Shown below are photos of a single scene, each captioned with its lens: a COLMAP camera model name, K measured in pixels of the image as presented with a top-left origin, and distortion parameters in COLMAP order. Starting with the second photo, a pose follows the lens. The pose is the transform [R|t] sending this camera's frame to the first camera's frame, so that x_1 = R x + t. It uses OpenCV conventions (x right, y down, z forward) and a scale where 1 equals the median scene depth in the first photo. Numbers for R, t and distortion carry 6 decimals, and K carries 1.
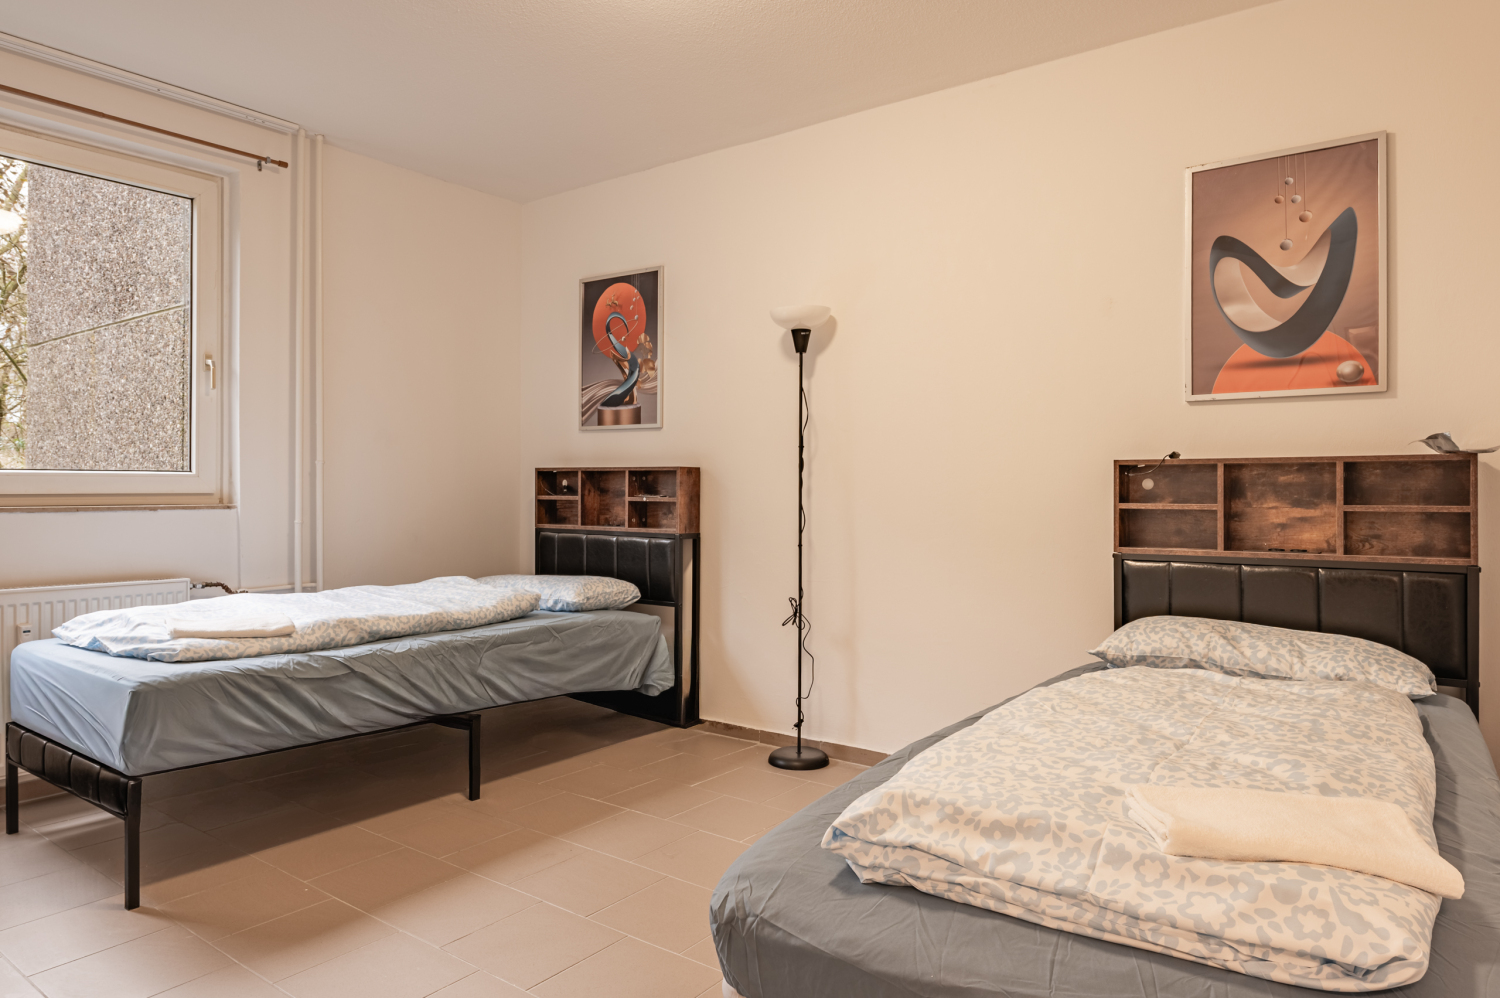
lens RADIAL K [[955.9, 0, 757.5], [0, 955.9, 489.1], [0, 0, 1]] dist [-0.009645, -0.000794]
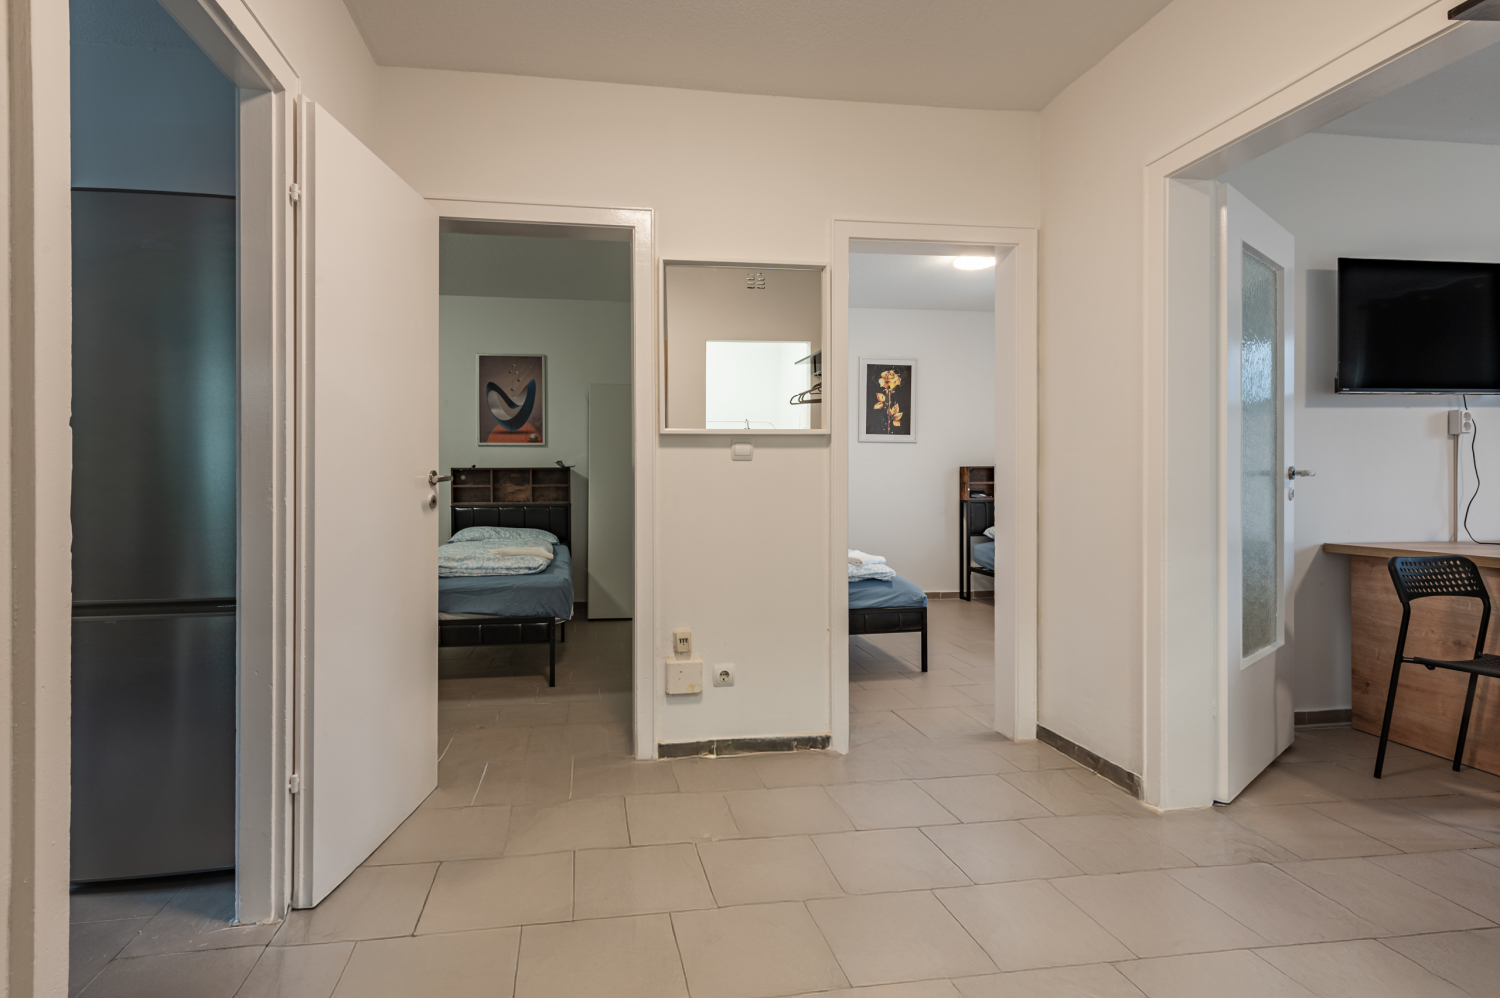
lens RADIAL K [[691.5, 0, 692.7], [0, 691.5, 486.2], [0, 0, 1]] dist [-0.000589, -0.000607]
pose [[0.712244, -0.011945, 0.701830, -0.486666], [0.006662, 0.999925, 0.010257, 0.003559], [-0.701900, -0.002630, 0.712271, -0.798133]]
